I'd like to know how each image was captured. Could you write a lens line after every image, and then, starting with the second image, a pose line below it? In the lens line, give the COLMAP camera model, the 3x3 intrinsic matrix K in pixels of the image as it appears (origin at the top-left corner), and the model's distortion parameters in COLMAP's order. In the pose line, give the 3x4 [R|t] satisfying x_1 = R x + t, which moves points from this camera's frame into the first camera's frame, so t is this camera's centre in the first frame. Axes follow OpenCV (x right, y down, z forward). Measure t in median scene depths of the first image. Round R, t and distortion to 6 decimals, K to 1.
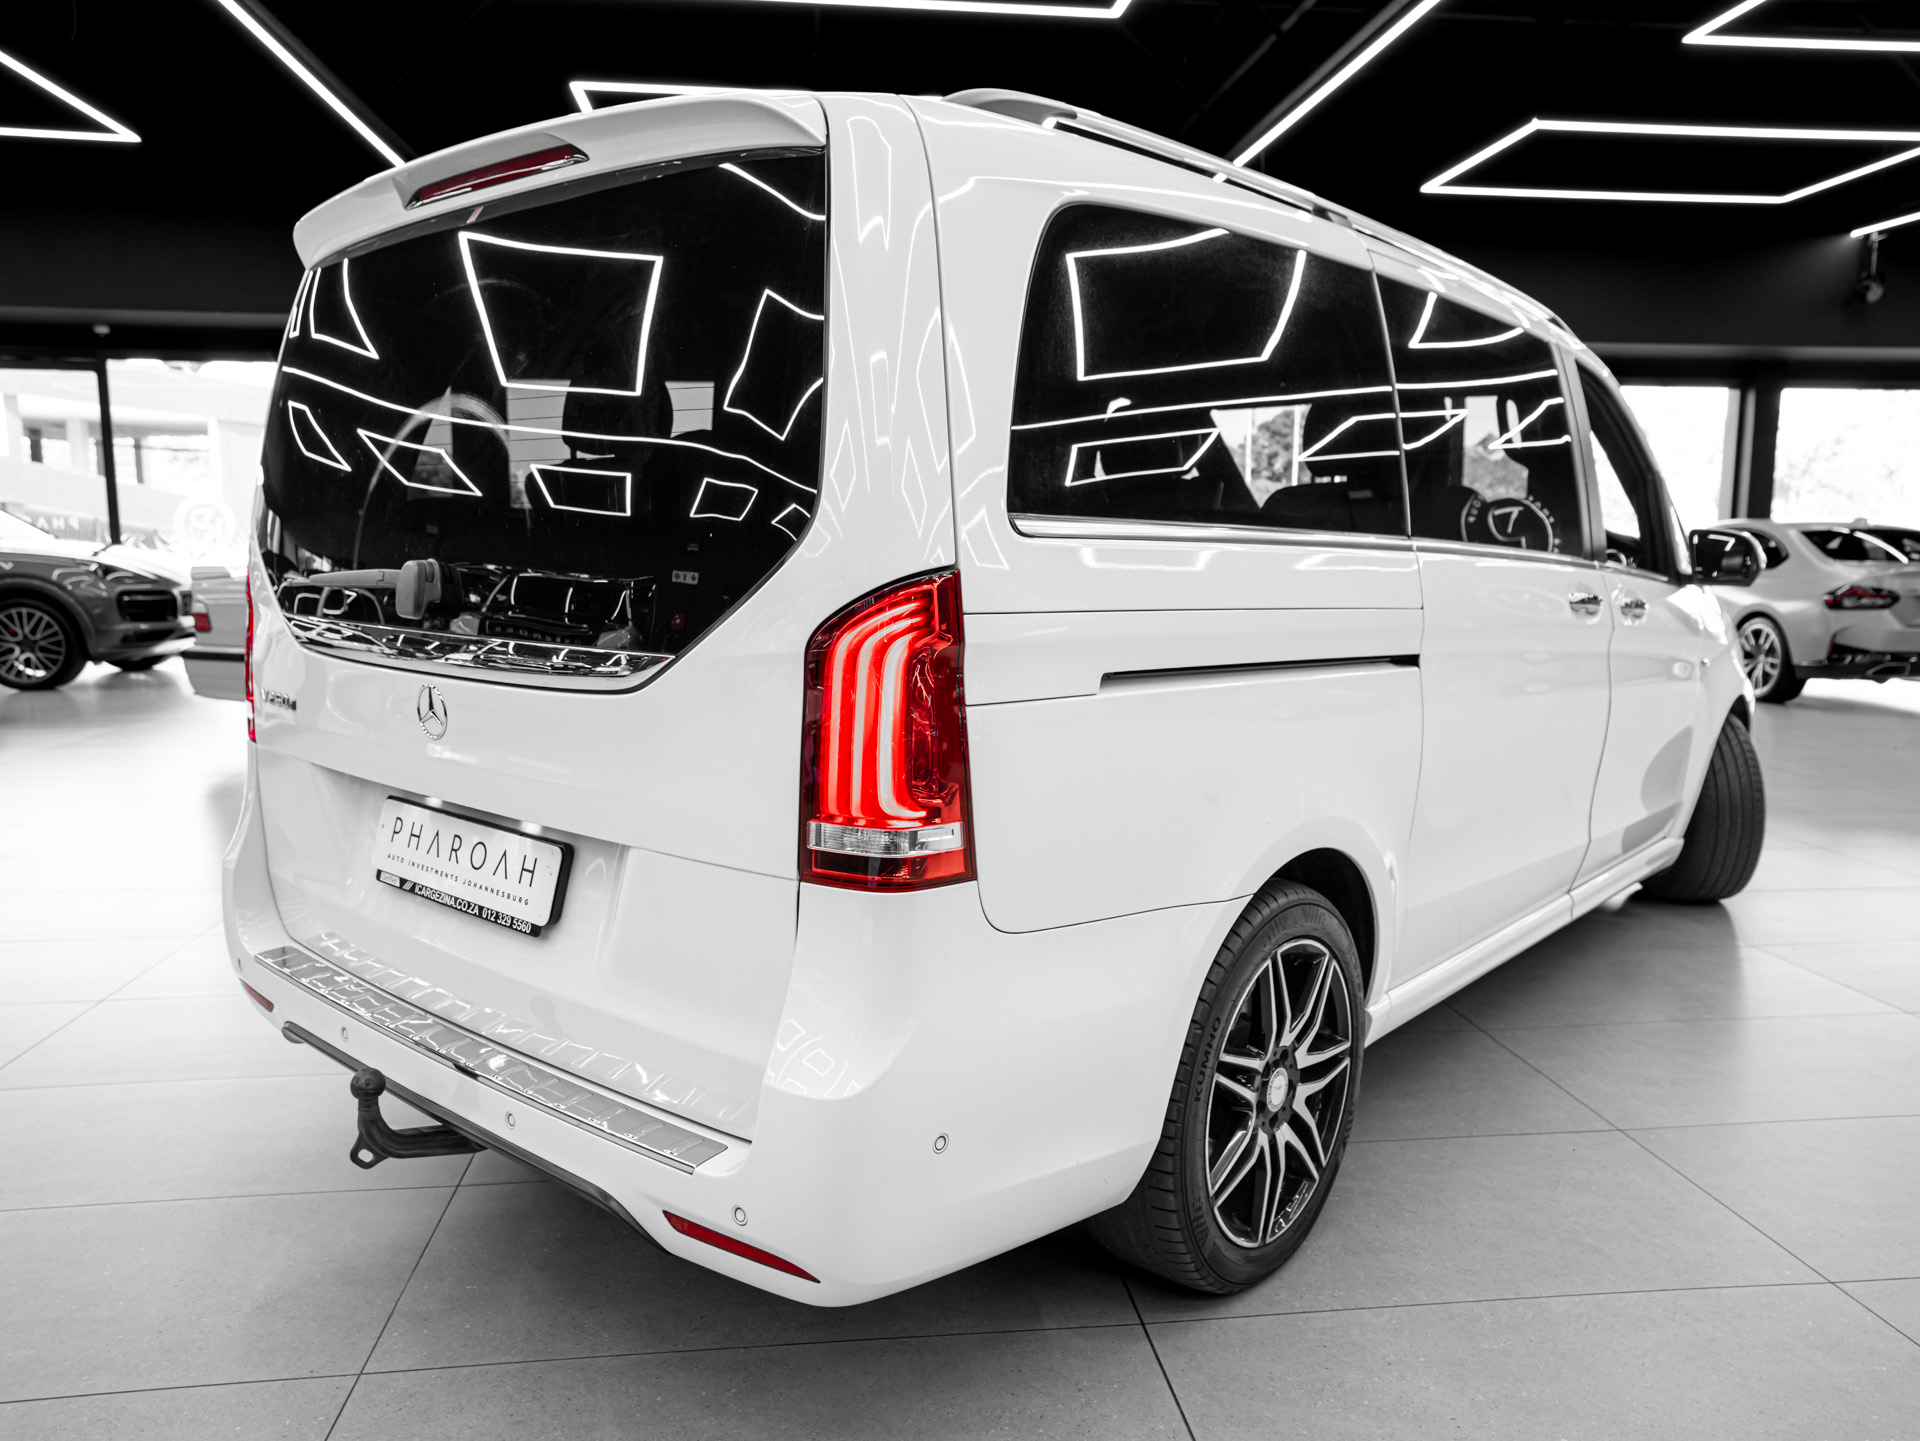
lens RADIAL K [[1379.0, 0, 960.0], [0, 1379.0, 720.5], [0, 0, 1]] dist [-0.038636, 0.066304]
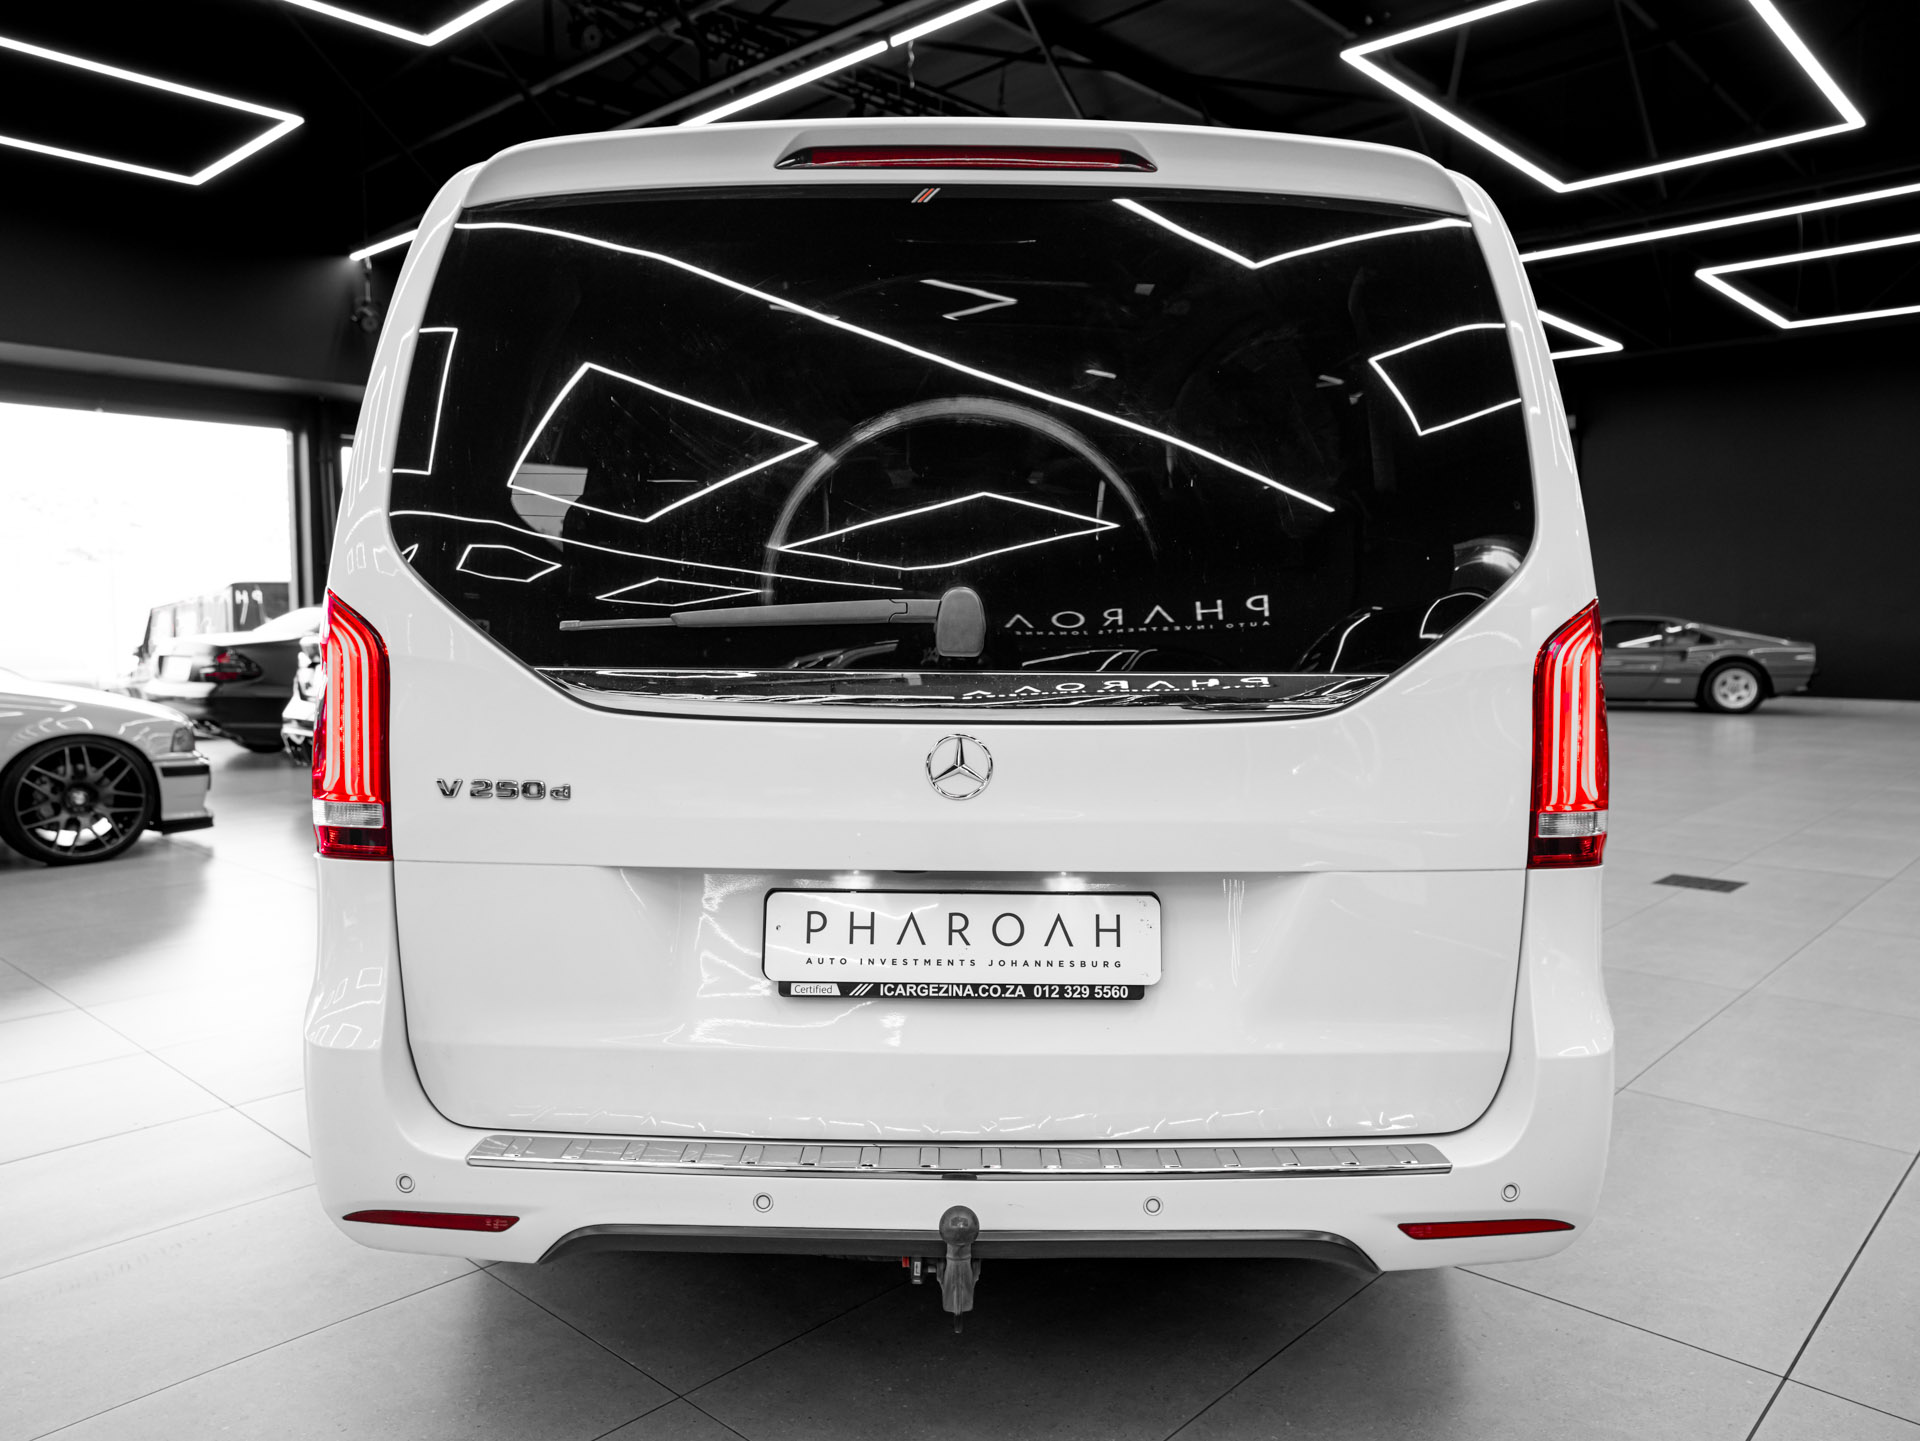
lens RADIAL K [[1379.0, 0, 960.0], [0, 1379.0, 720.5], [0, 0, 1]] dist [-0.038636, 0.066304]
pose [[0.769402, -0.062001, 0.635749, -1.055885], [0.094144, 0.995416, -0.016859, -0.024466], [-0.631790, 0.072824, 0.771711, 0.388377]]
